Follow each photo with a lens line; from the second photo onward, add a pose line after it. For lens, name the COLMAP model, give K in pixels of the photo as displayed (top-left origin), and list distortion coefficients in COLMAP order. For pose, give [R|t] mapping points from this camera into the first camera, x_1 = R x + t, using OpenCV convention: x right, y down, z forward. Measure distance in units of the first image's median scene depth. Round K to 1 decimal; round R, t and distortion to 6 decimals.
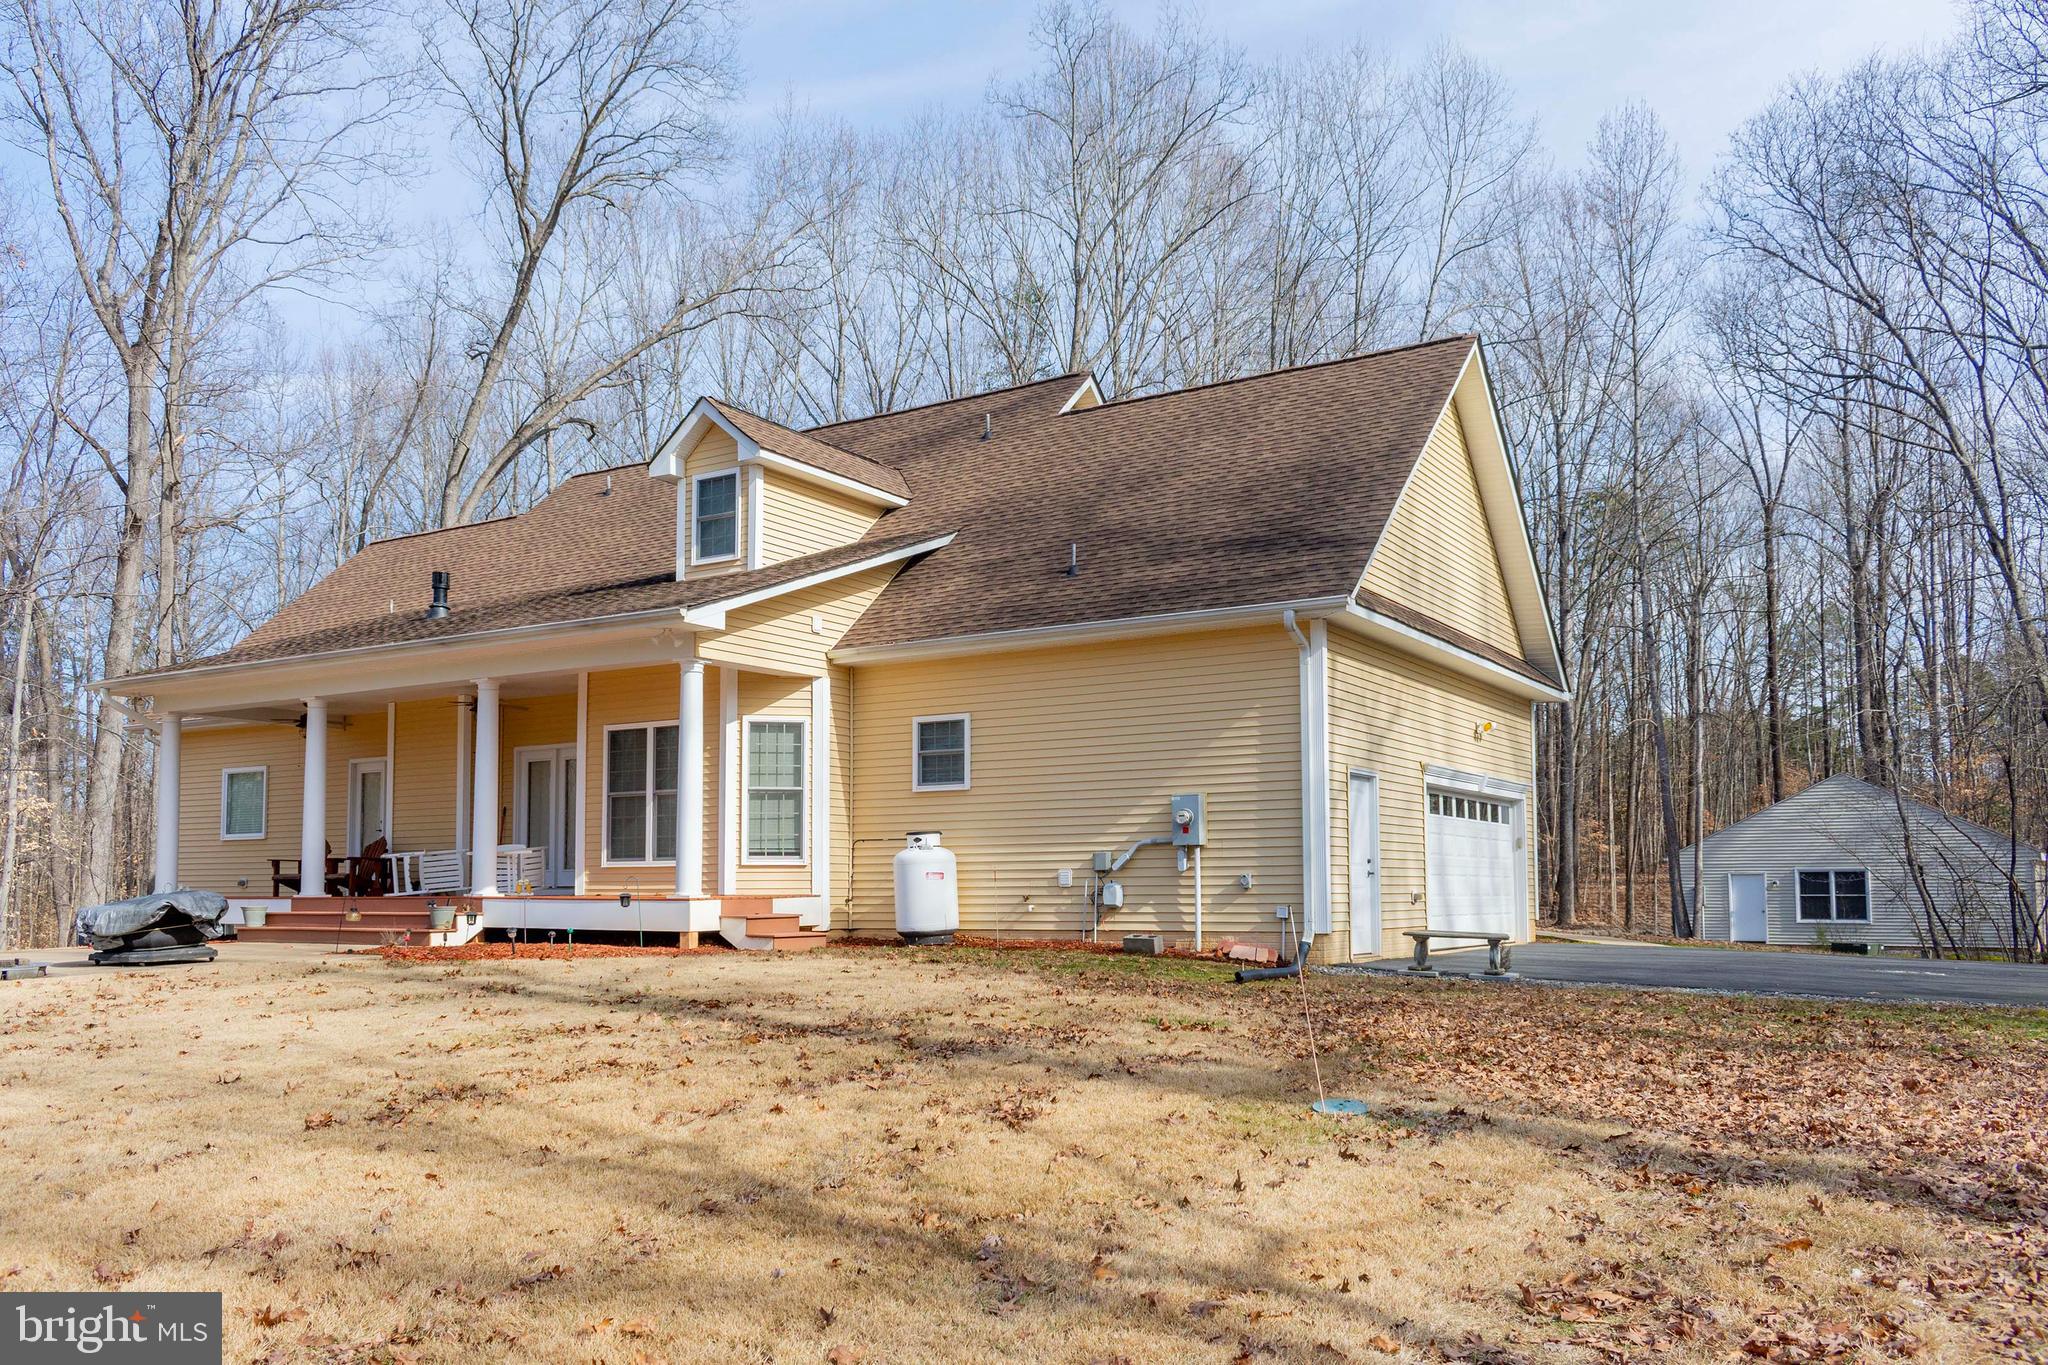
lens RADIAL K [[1595.2, 0, 1024.0], [0, 1595.2, 889.3], [0, 0, 1]] dist [0.003695, 0.001765]
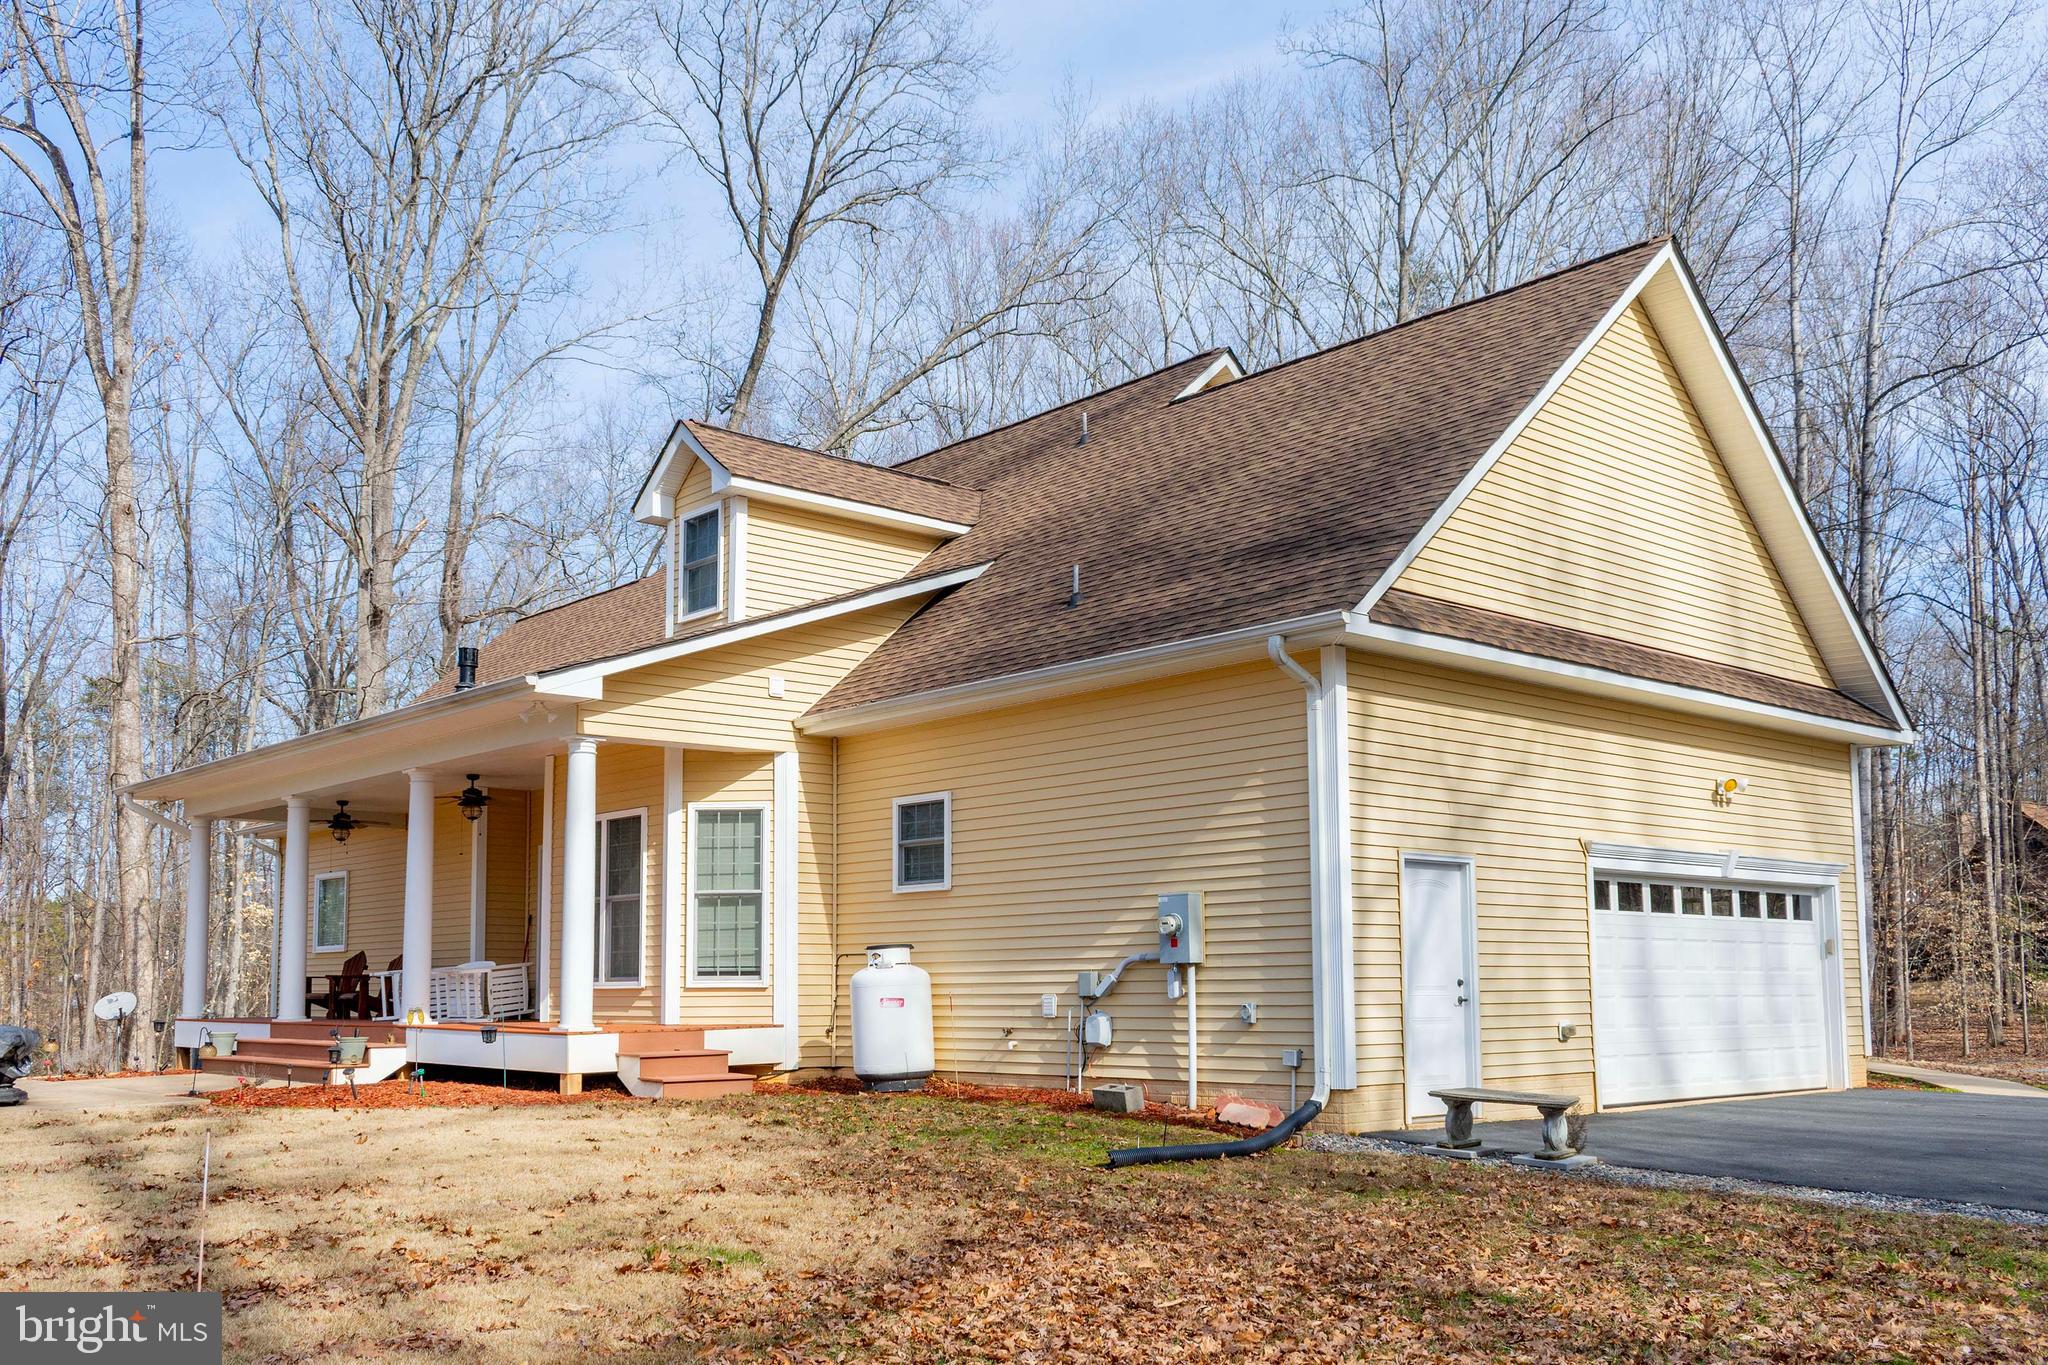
lens RADIAL K [[1813.0, 0, 1023.5], [0, 1813.0, 904.9], [0, 0, 1]] dist [-0.005882, 0.002942]
pose [[0.958541, -0.013847, -0.284619, 0.246850], [0.001377, 0.999032, -0.043966, -0.016365], [0.284952, 0.041751, 0.957632, 0.168177]]
